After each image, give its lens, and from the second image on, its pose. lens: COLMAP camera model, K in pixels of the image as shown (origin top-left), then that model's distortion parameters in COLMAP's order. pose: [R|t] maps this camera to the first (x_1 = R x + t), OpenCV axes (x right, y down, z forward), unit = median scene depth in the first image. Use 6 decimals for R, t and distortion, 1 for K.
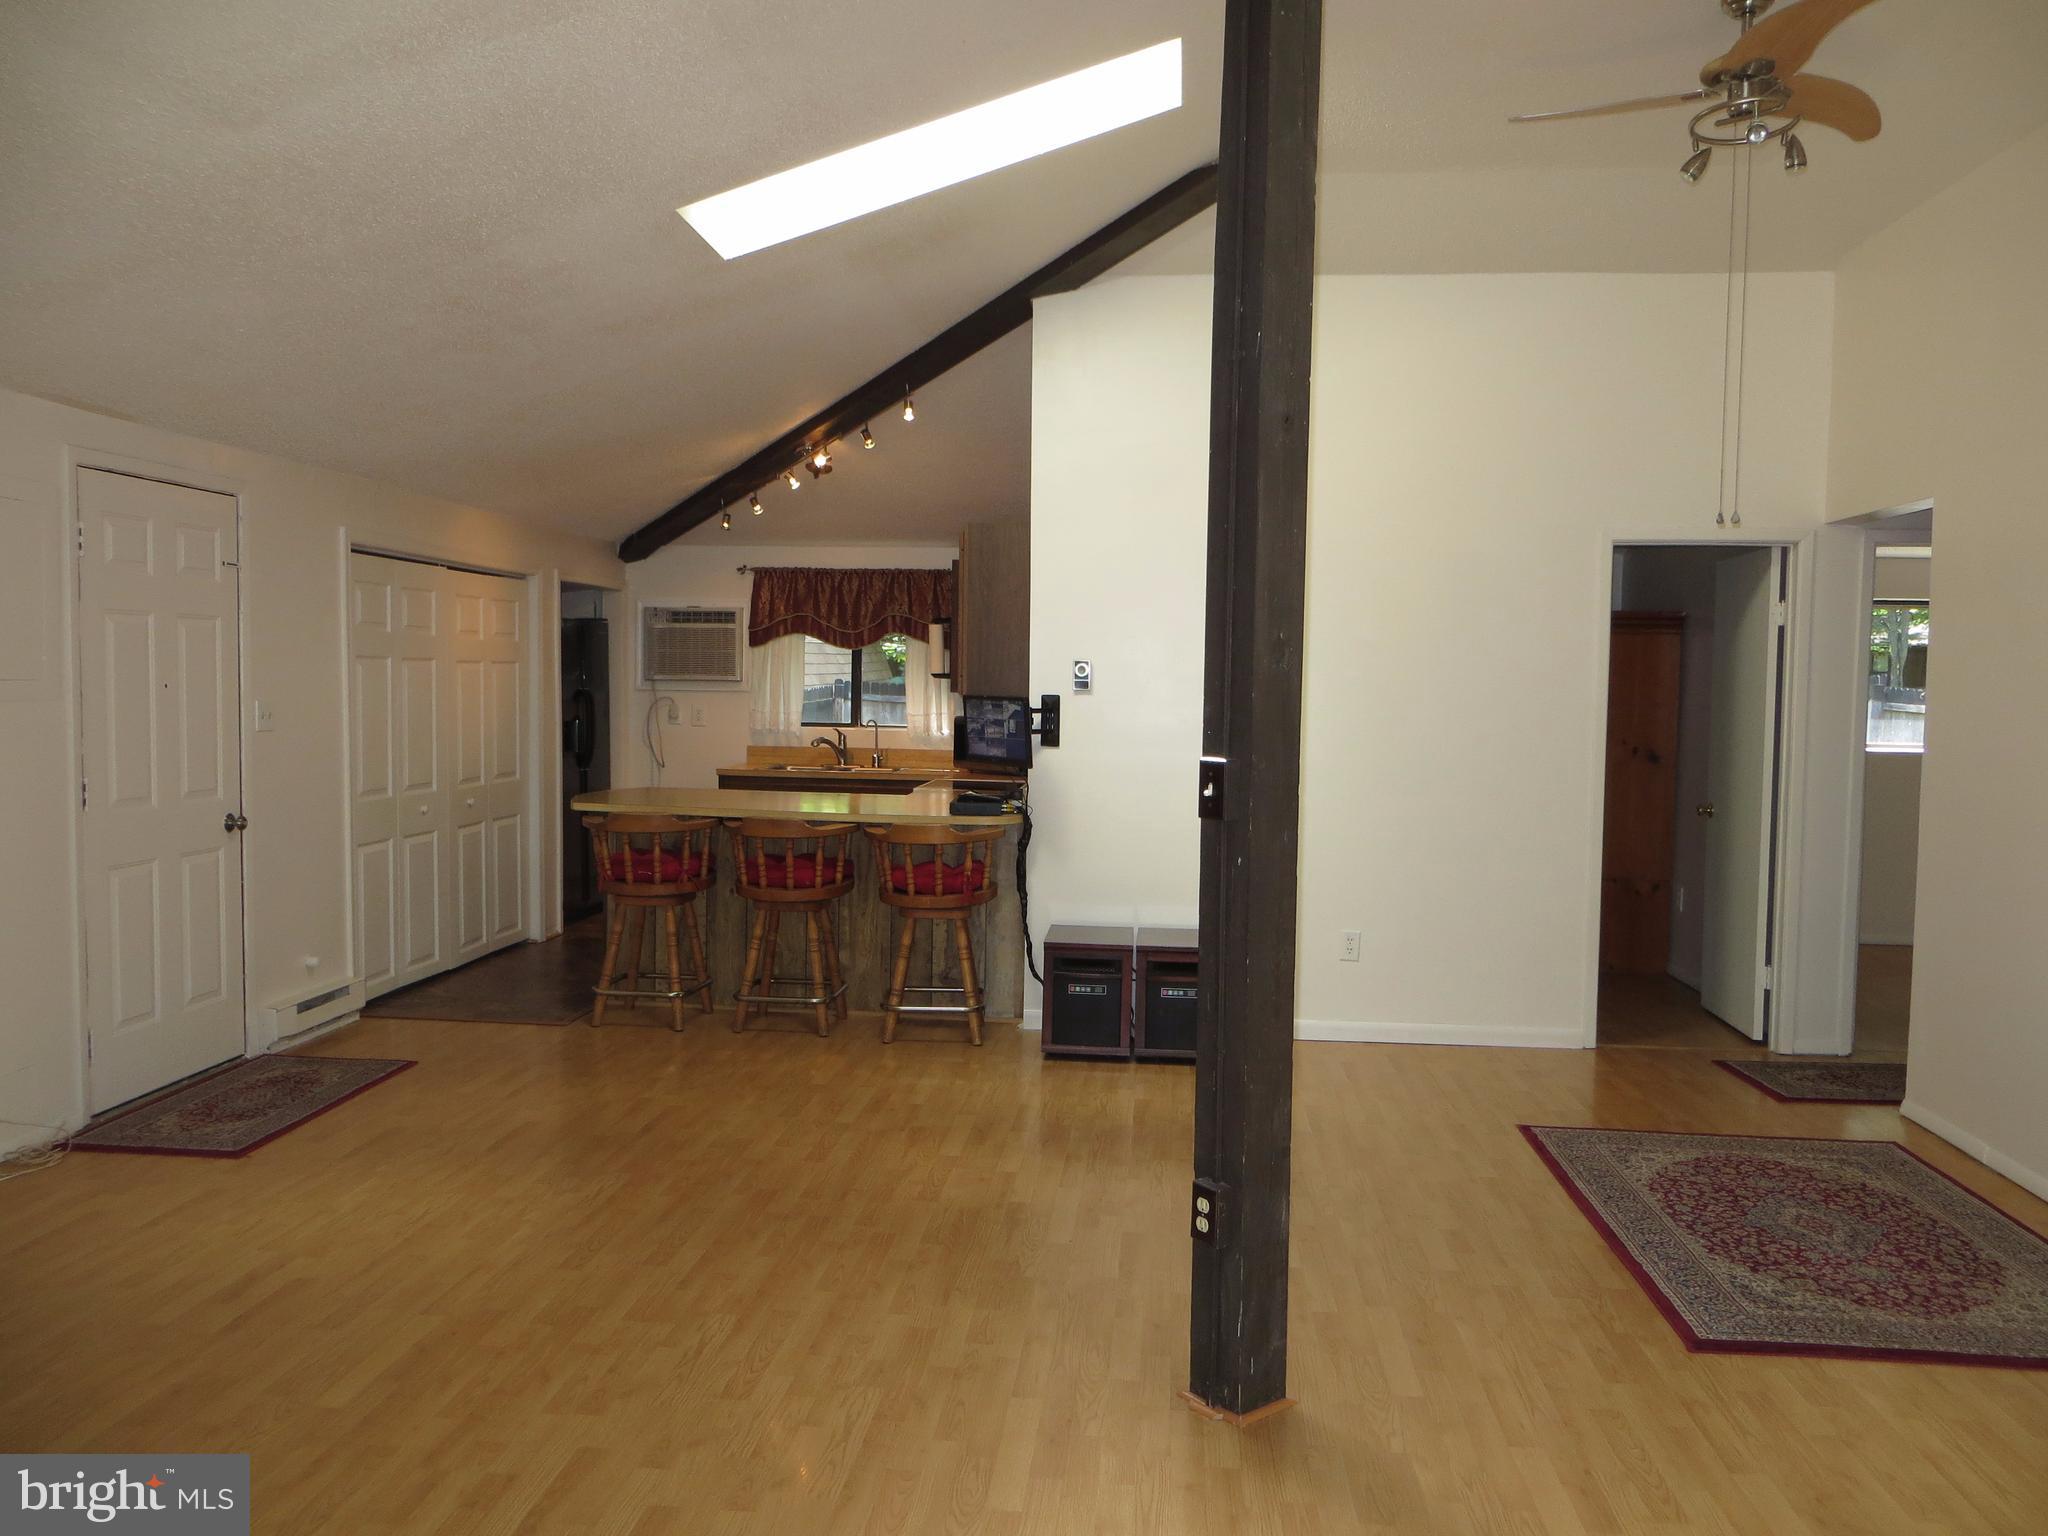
lens RADIAL K [[1544.0, 0, 1039.3], [0, 1544.0, 769.9], [0, 0, 1]] dist [-0.012076, -0.002010]
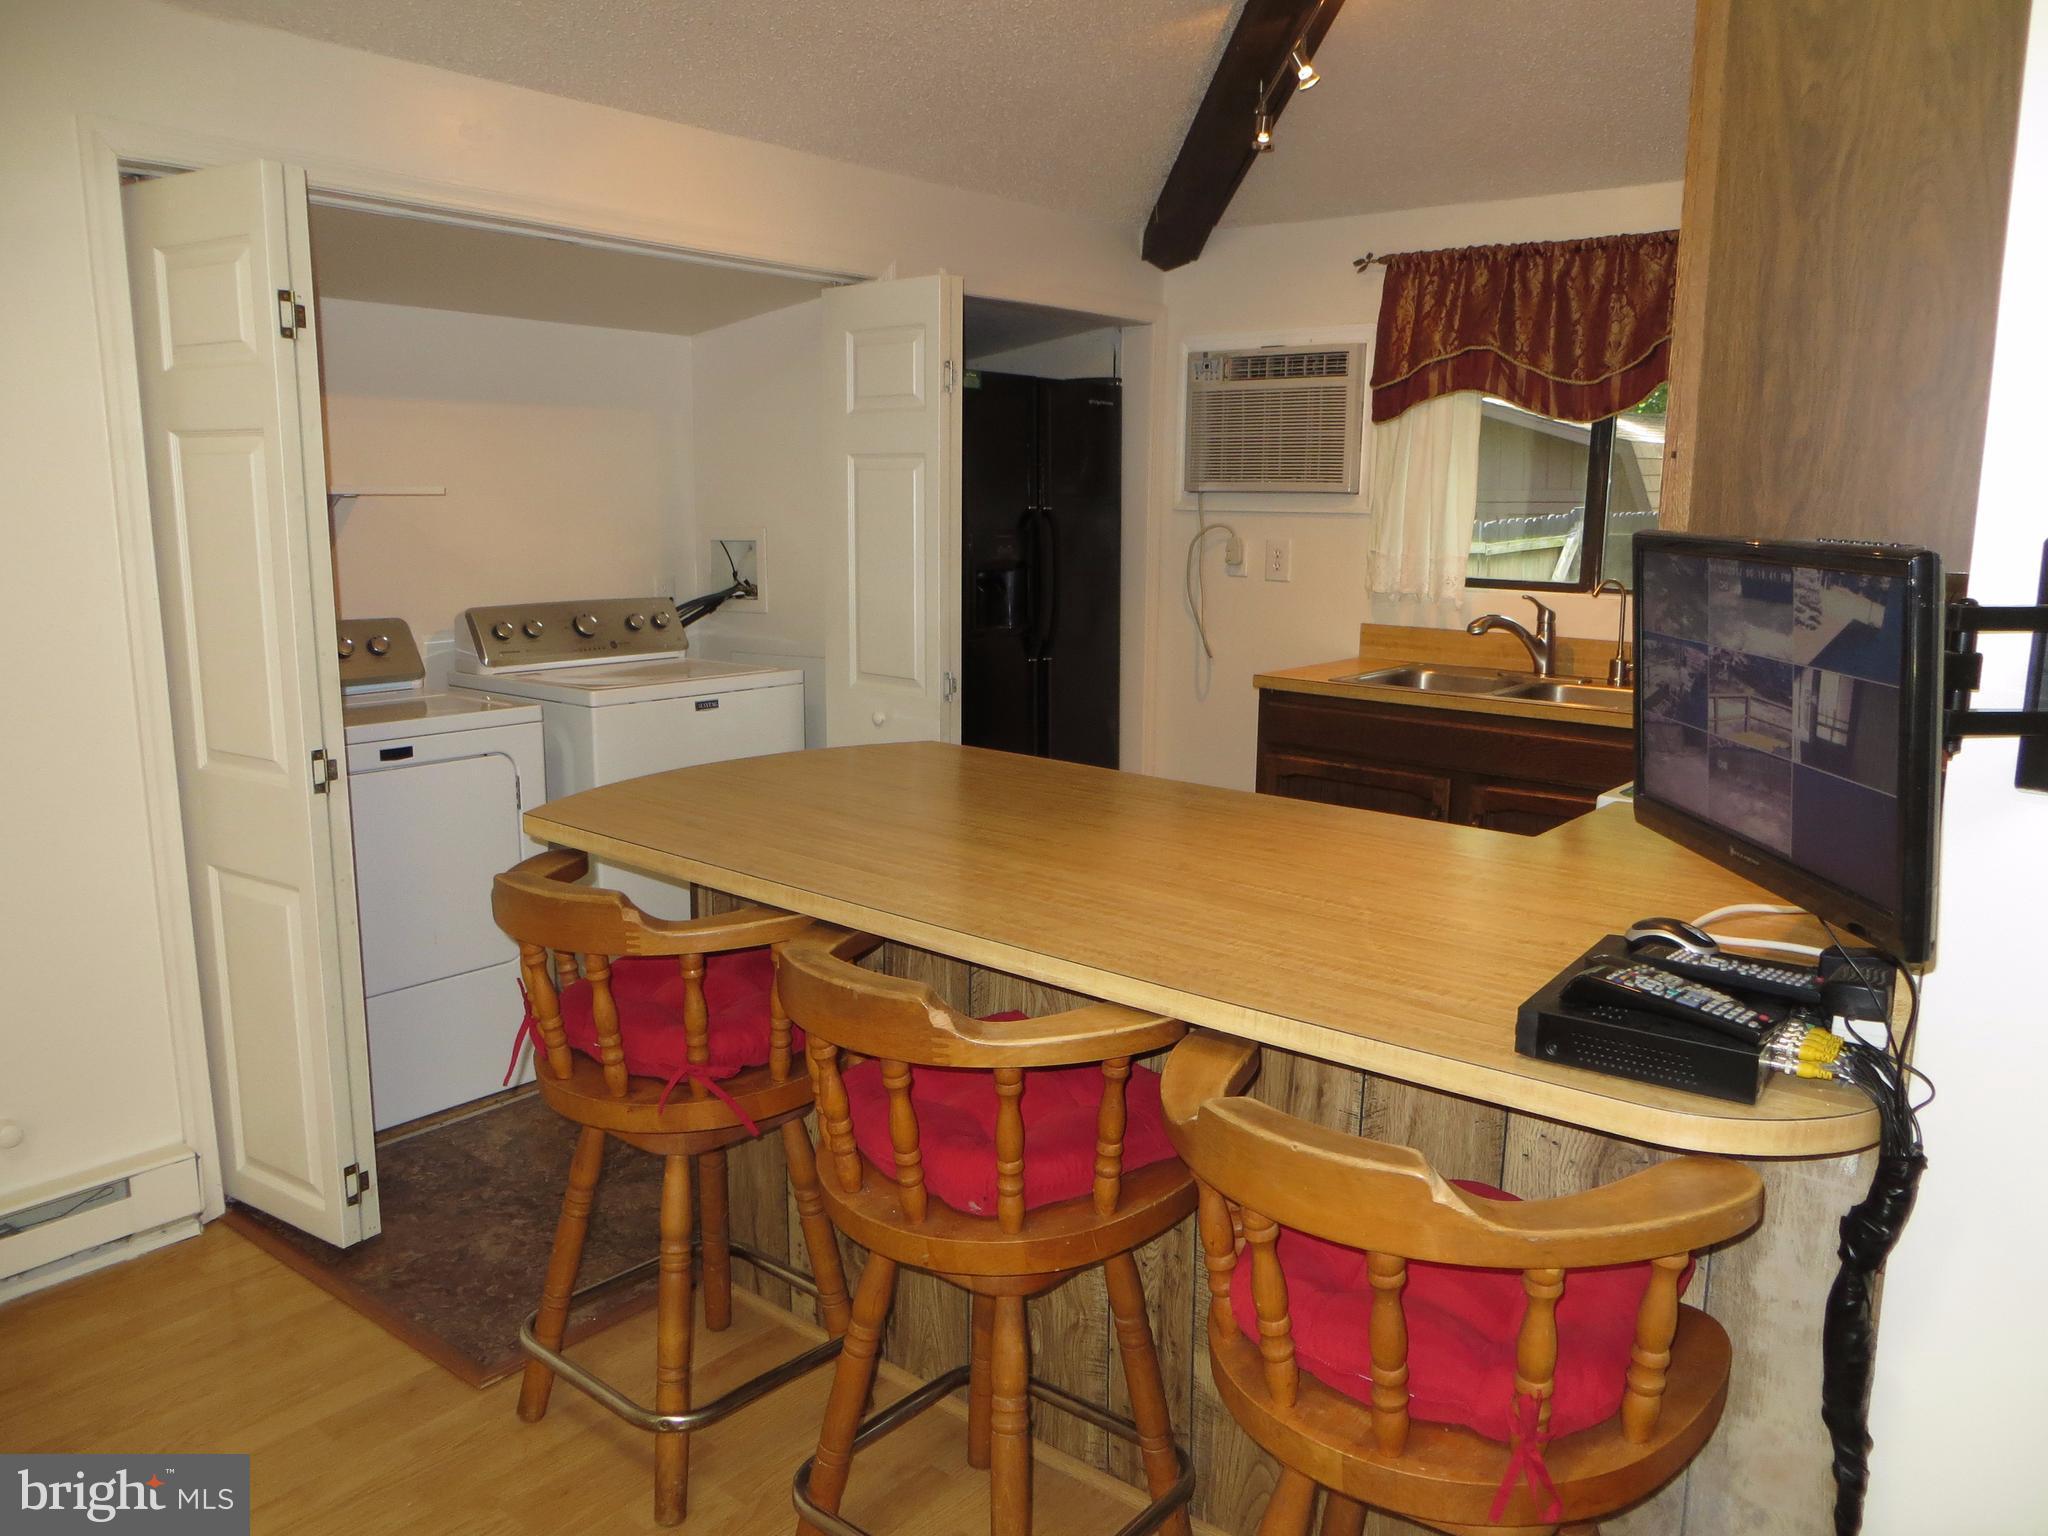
lens RADIAL K [[1544.0, 0, 1033.1], [0, 1544.0, 757.5], [0, 0, 1]] dist [-0.012076, -0.002010]
pose [[0.828869, 0.089417, -0.552251, 0.003622], [-0.030581, 0.992910, 0.114867, -0.027198], [0.558606, -0.078321, 0.825727, 0.529584]]
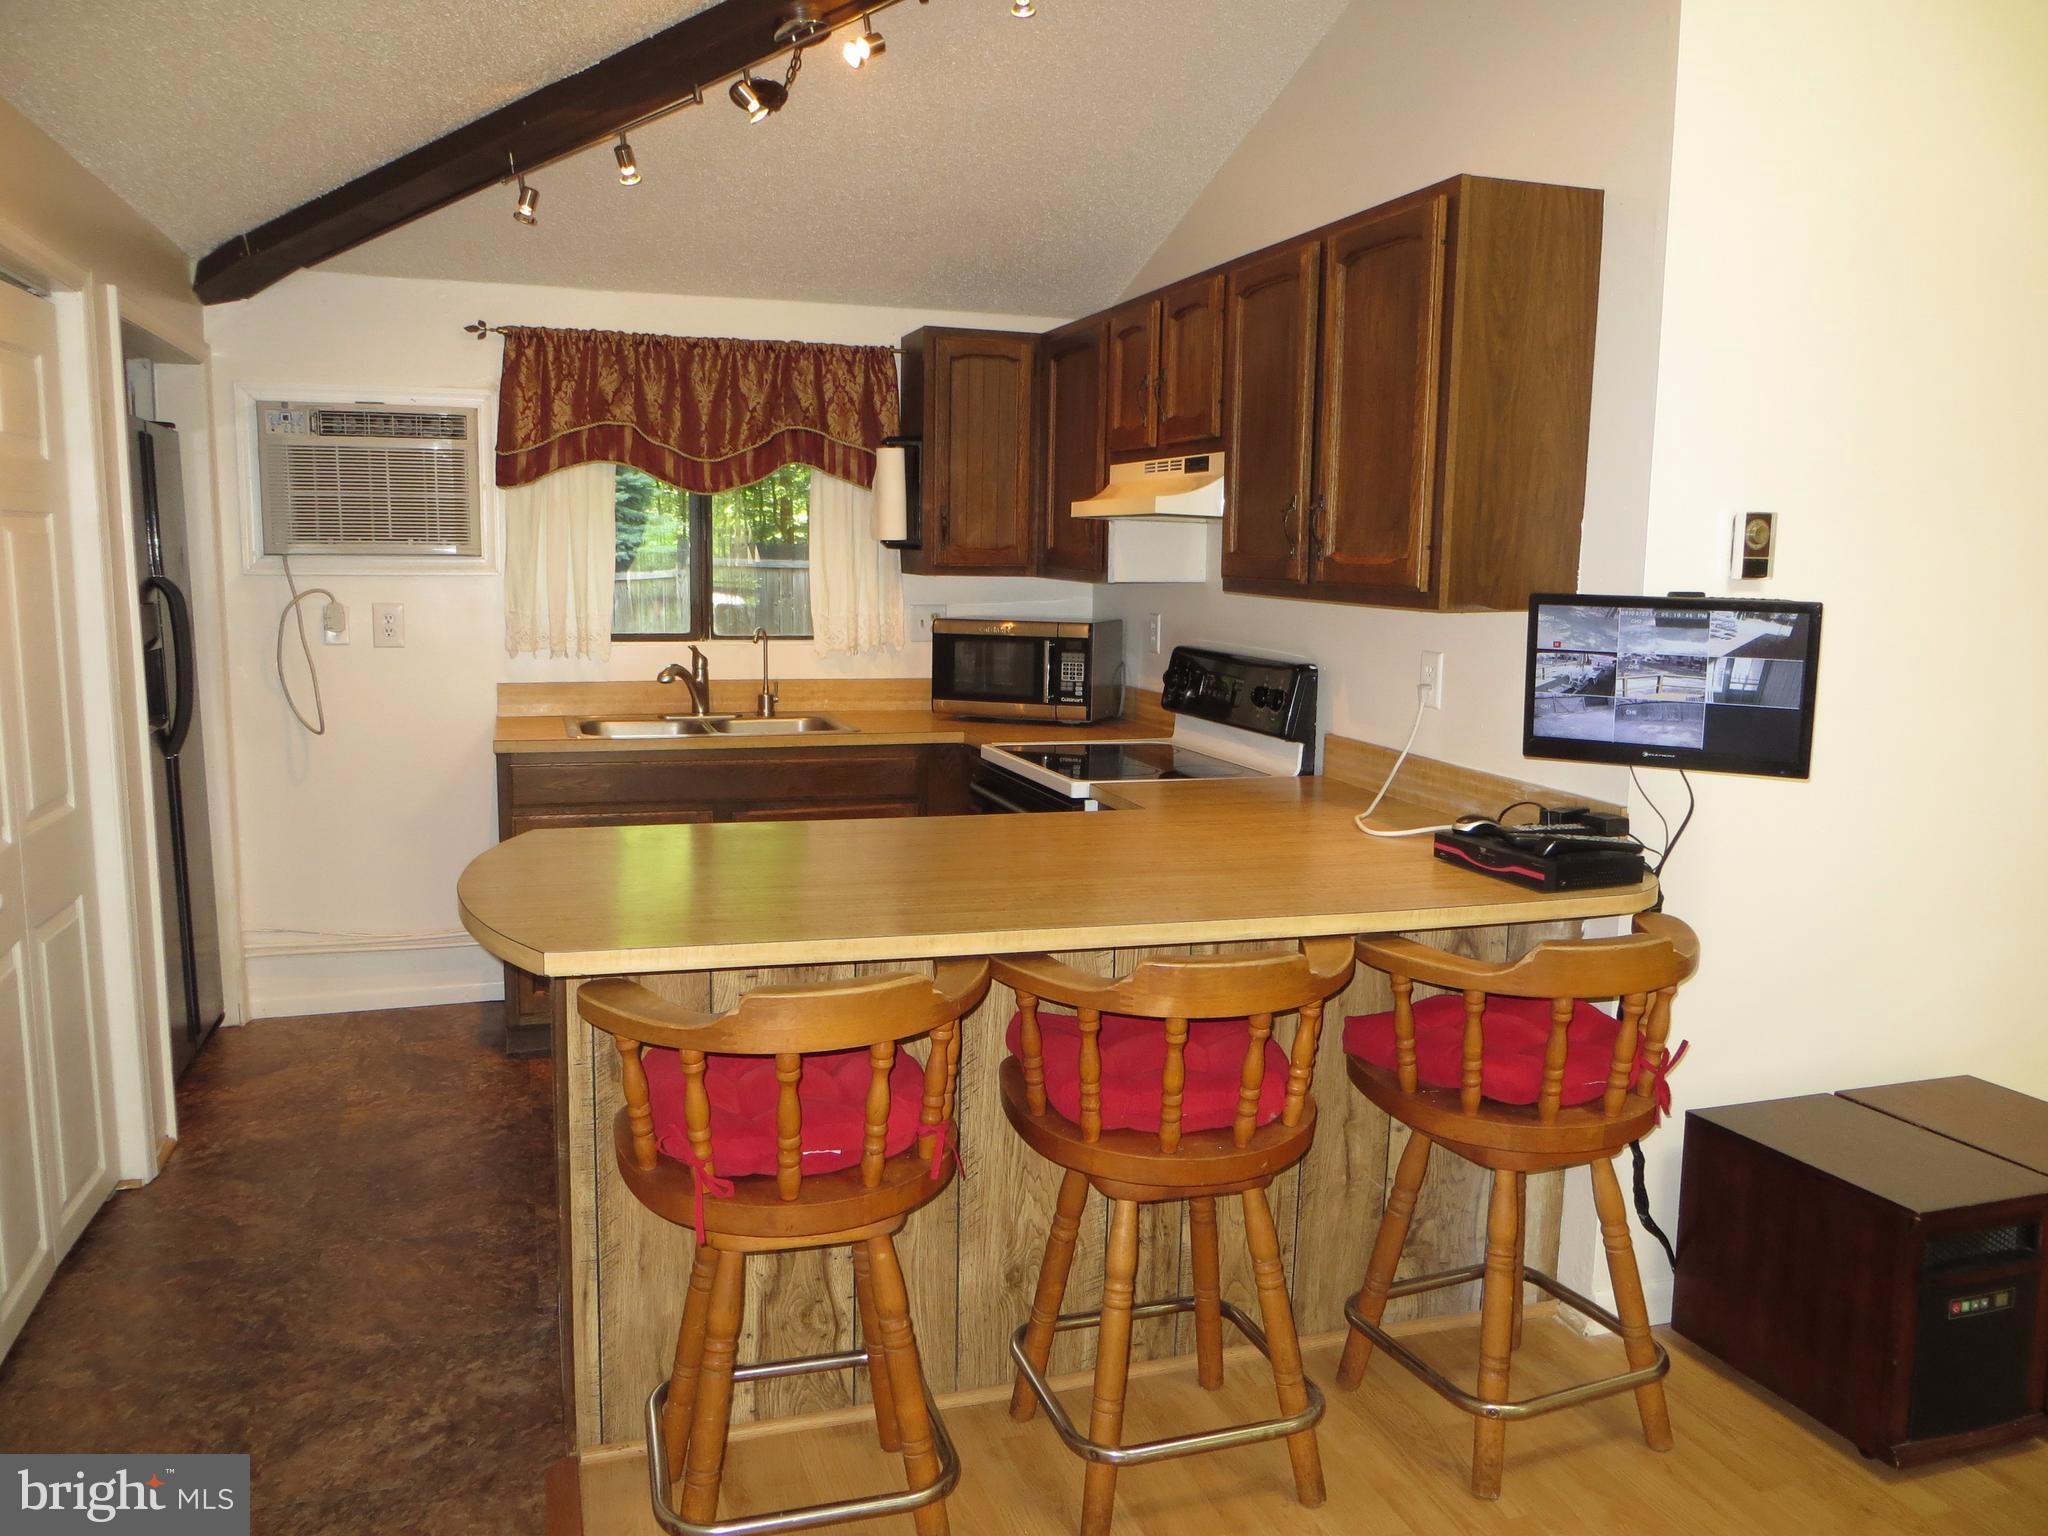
lens RADIAL K [[1544.0, 0, 1024.1], [0, 1544.0, 767.7], [0, 0, 1]] dist [-0.012076, -0.002010]
pose [[0.917077, -0.059427, 0.394256, -0.235525], [0.025330, 0.995516, 0.091134, -0.030423], [-0.397904, -0.073591, 0.914471, 0.469764]]
